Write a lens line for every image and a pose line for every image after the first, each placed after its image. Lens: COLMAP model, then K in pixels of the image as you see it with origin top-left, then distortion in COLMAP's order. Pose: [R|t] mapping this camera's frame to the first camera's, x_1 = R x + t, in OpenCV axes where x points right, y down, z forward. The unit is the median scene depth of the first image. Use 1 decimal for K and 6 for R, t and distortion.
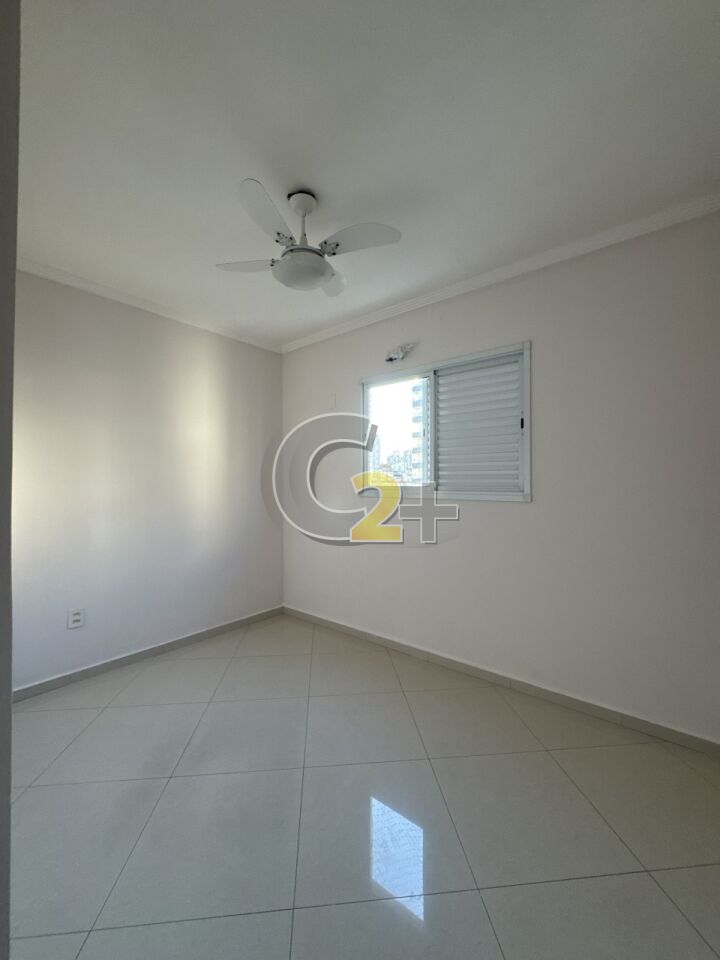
lens RADIAL K [[383.5, 0, 360.0], [0, 383.5, 480.0], [0, 0, 1]] dist [-0.000650, -0.000060]
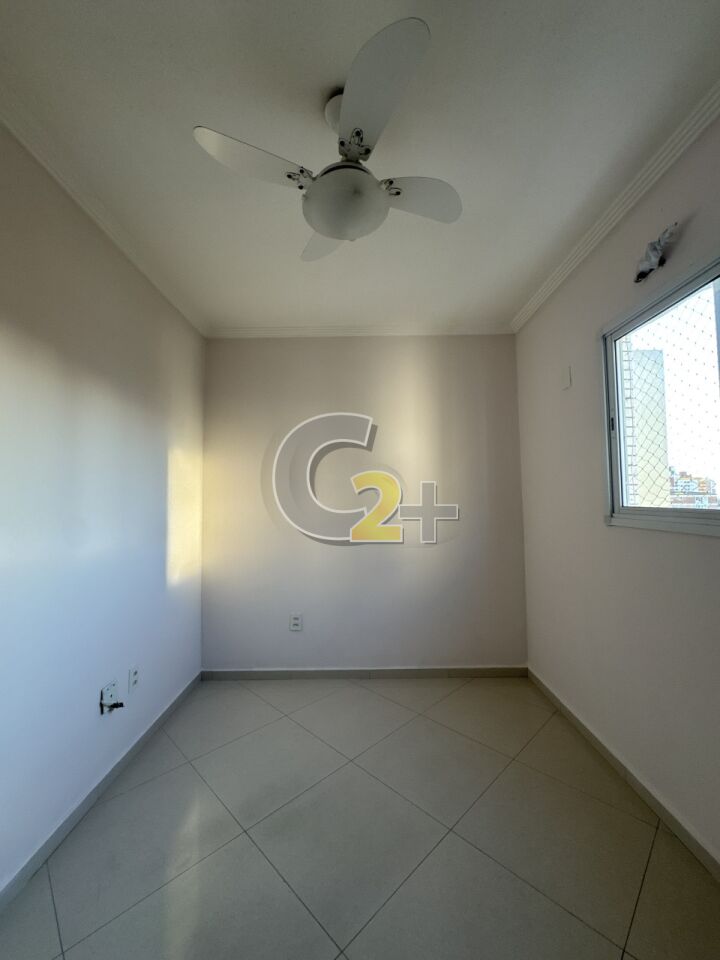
lens RADIAL K [[383.5, 0, 360.0], [0, 383.5, 480.0], [0, 0, 1]] dist [-0.000650, -0.000060]
pose [[0.633006, -0.045977, -0.772780, 0.237540], [0.018697, 0.998852, -0.044112, -0.006707], [0.773921, 0.013474, 0.633139, 0.355049]]
